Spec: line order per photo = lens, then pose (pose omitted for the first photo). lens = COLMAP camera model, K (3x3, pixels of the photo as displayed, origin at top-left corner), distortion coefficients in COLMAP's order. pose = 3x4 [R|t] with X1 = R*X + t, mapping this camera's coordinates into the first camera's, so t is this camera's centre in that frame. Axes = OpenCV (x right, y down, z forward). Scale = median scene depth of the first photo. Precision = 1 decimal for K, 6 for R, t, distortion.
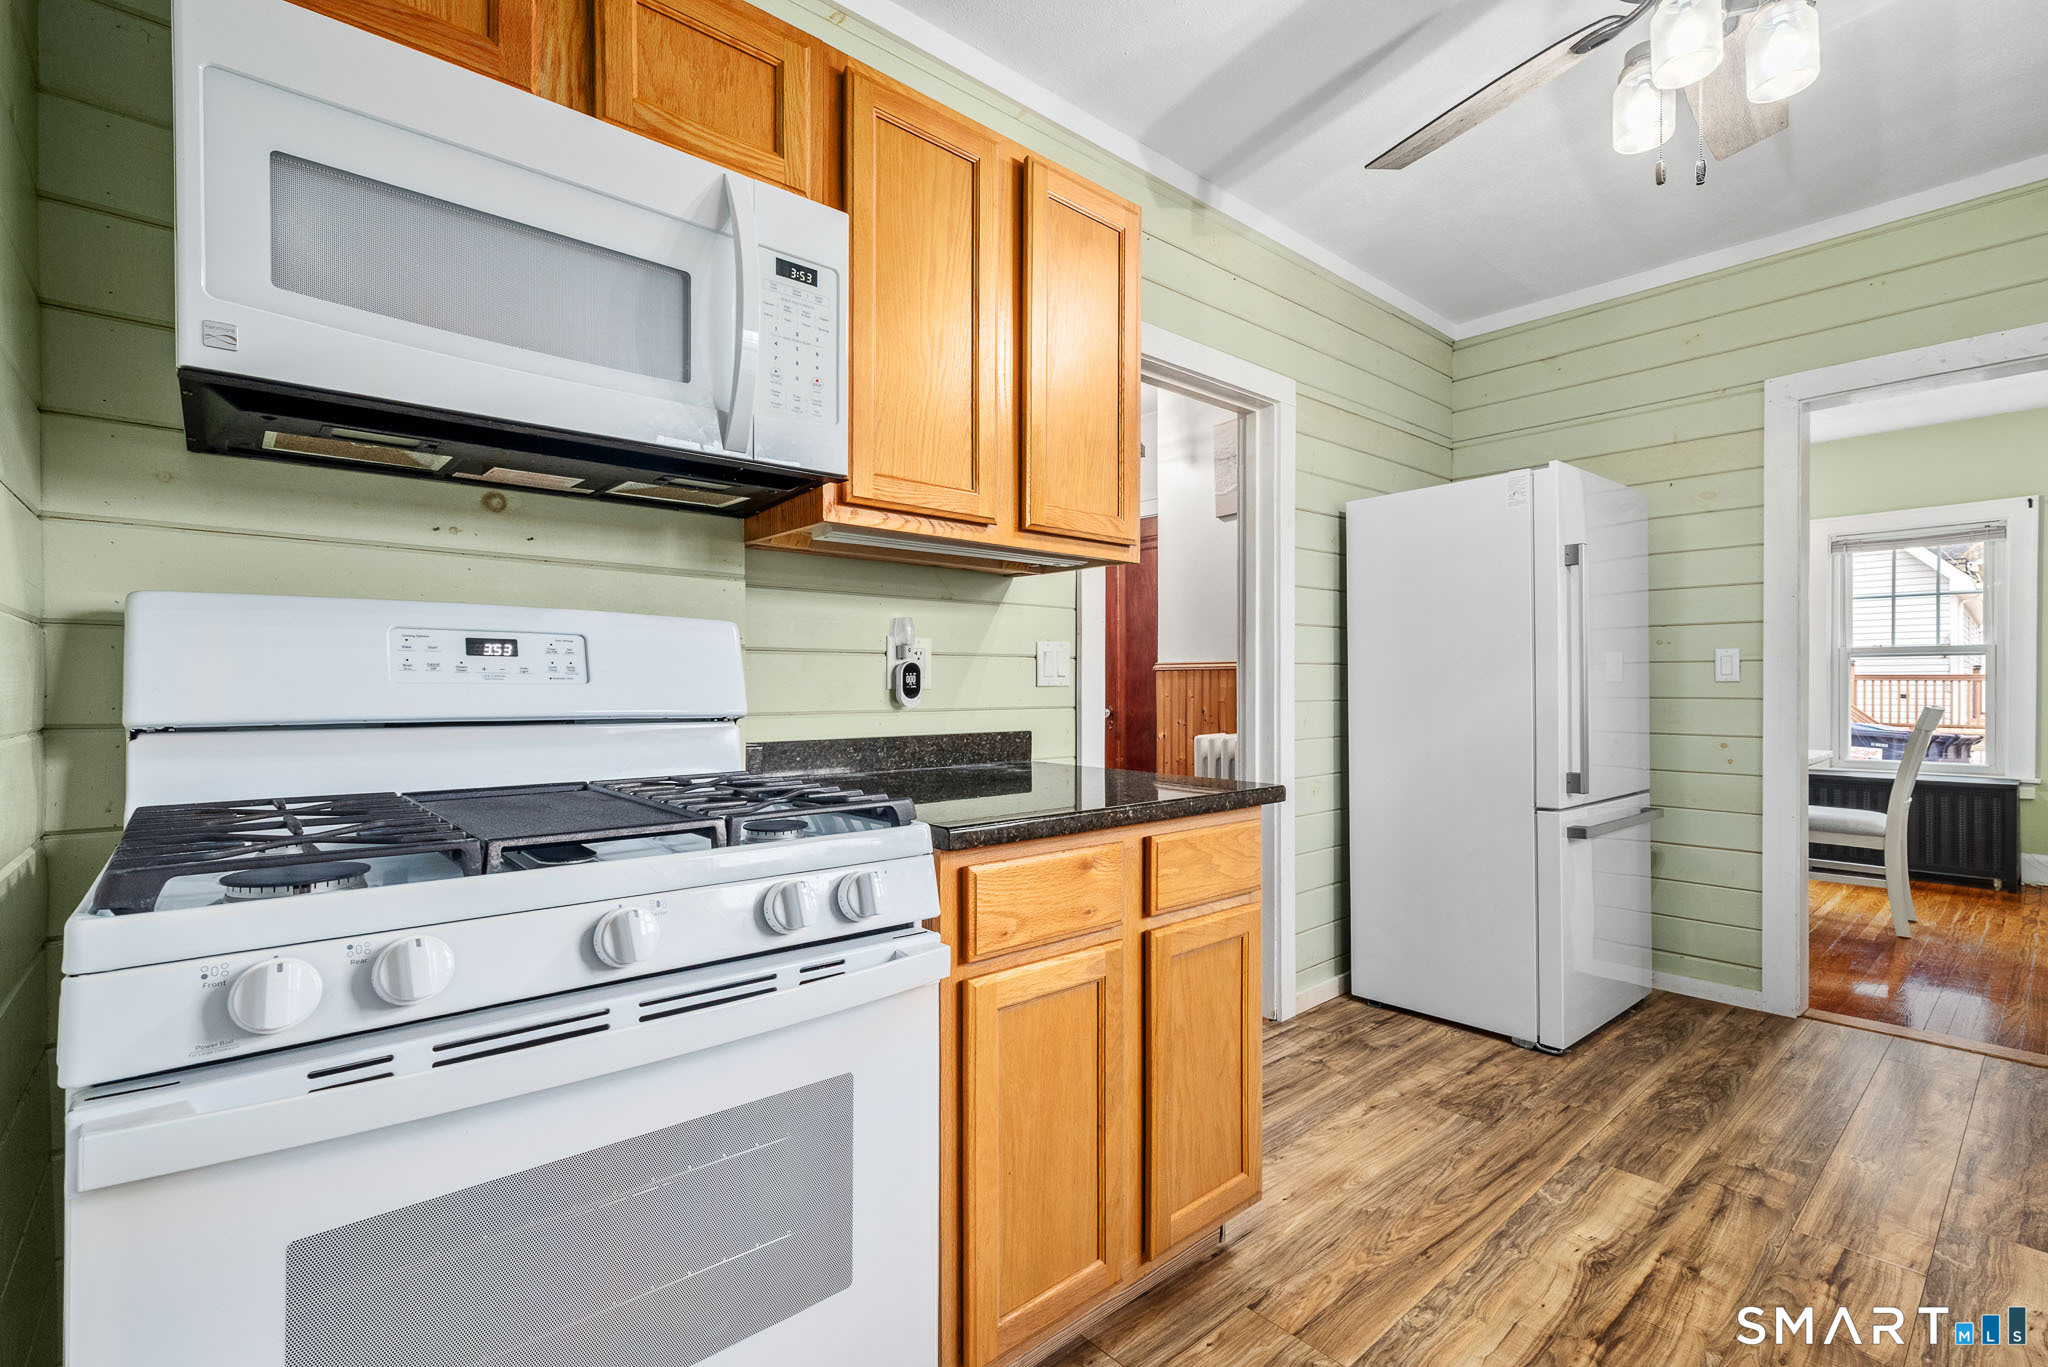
lens RADIAL K [[927.0, 0, 1036.2], [0, 927.0, 691.6], [0, 0, 1]] dist [0.002722, 0.000394]
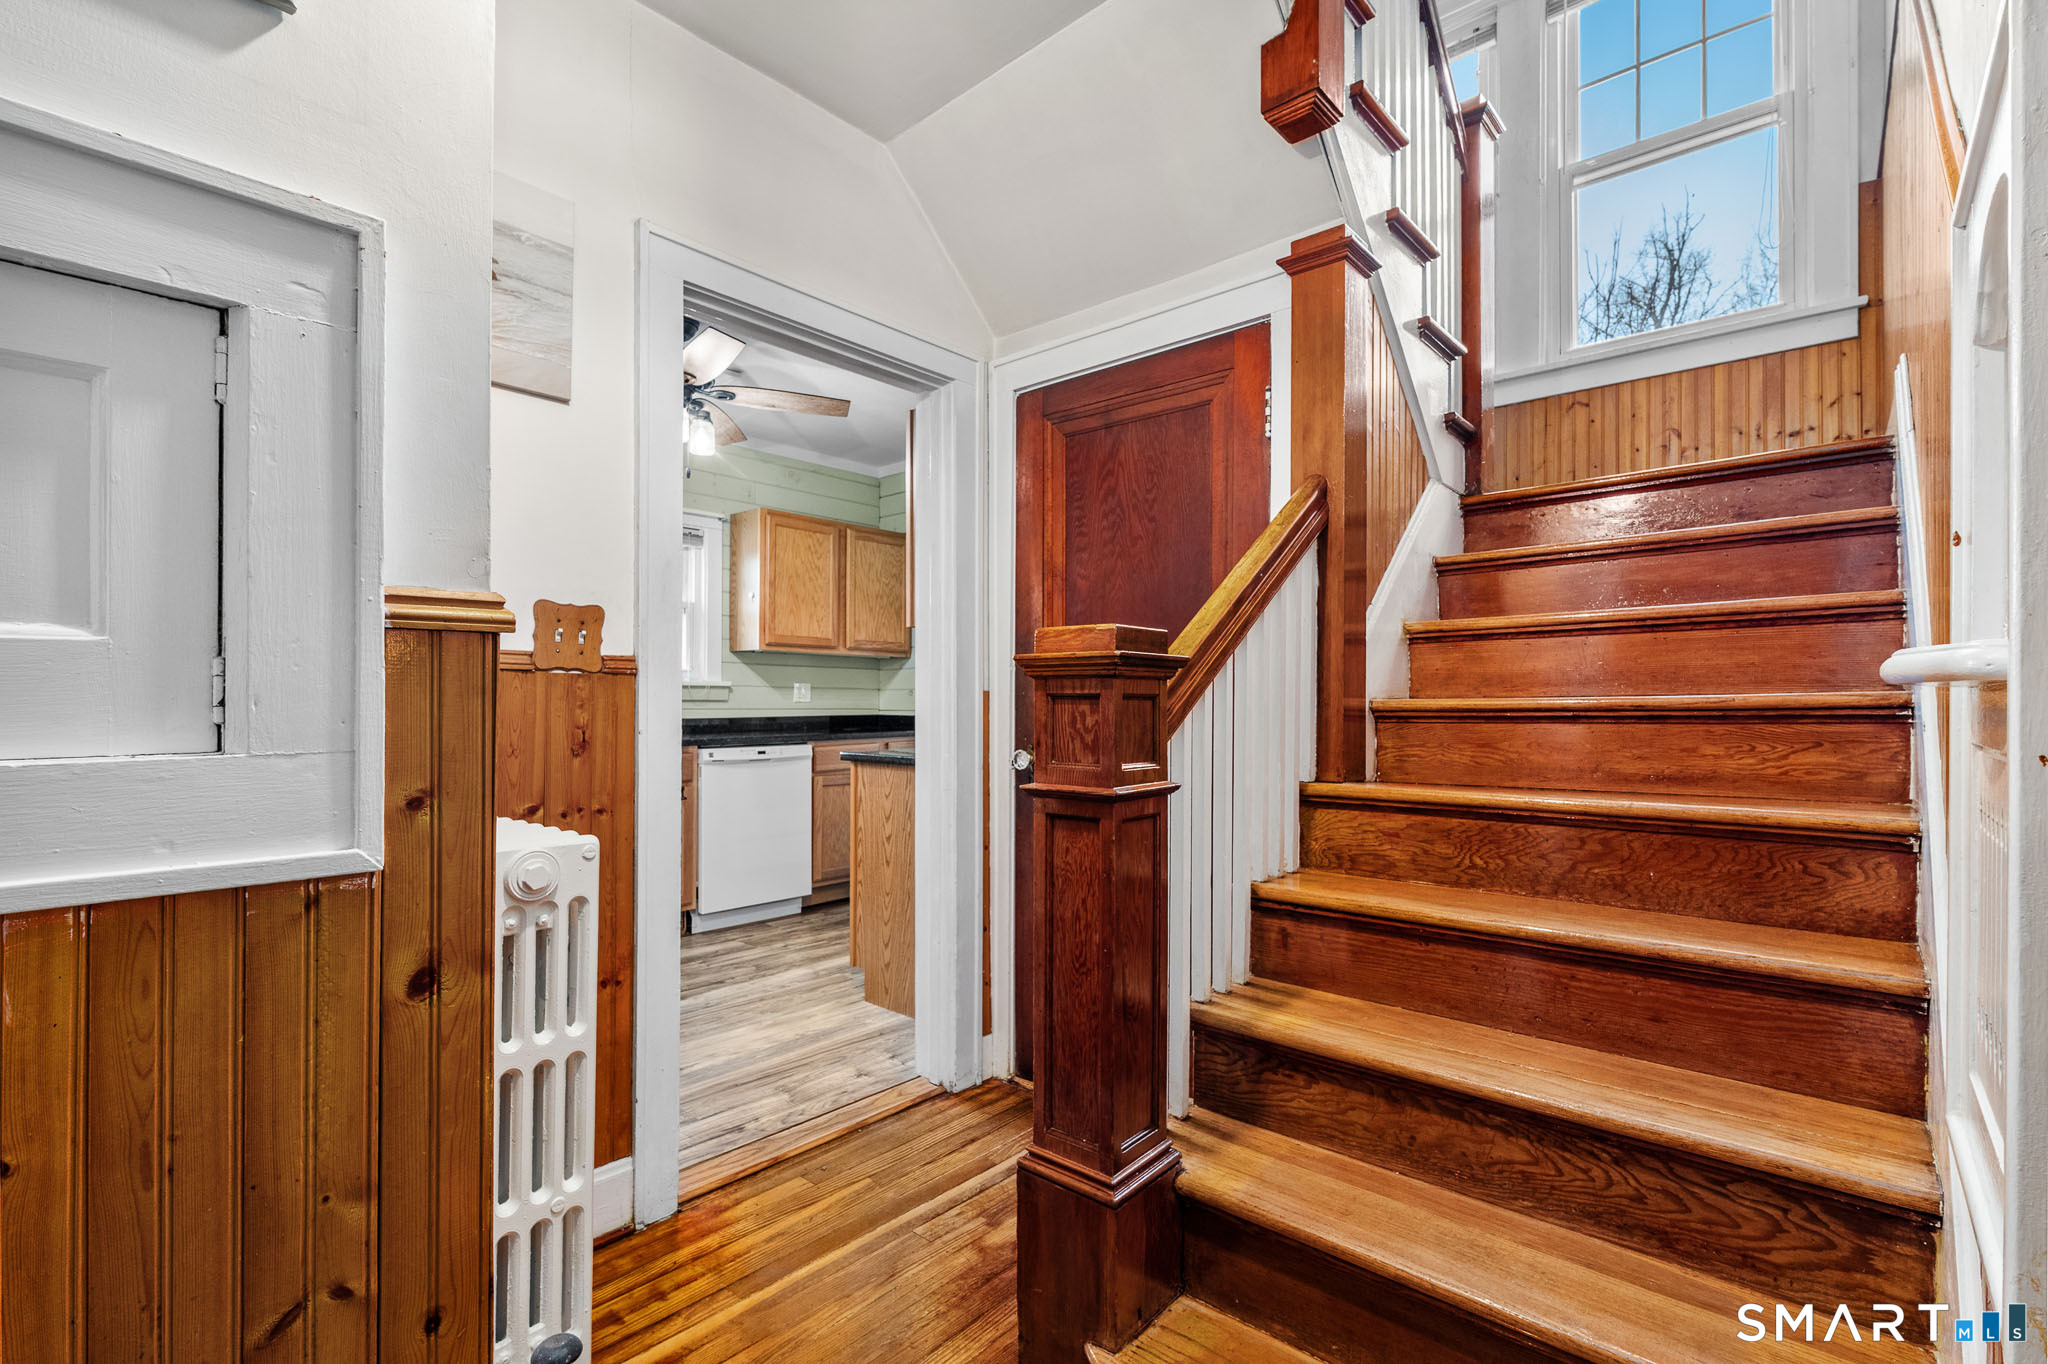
lens RADIAL K [[927.0, 0, 1036.3], [0, 927.0, 688.6], [0, 0, 1]] dist [0.002722, 0.000394]
pose [[-0.993389, -0.001841, -0.114778, 0.083992], [-0.001275, 0.999987, -0.005008, -0.025671], [0.114786, -0.004828, -0.993379, 3.138712]]
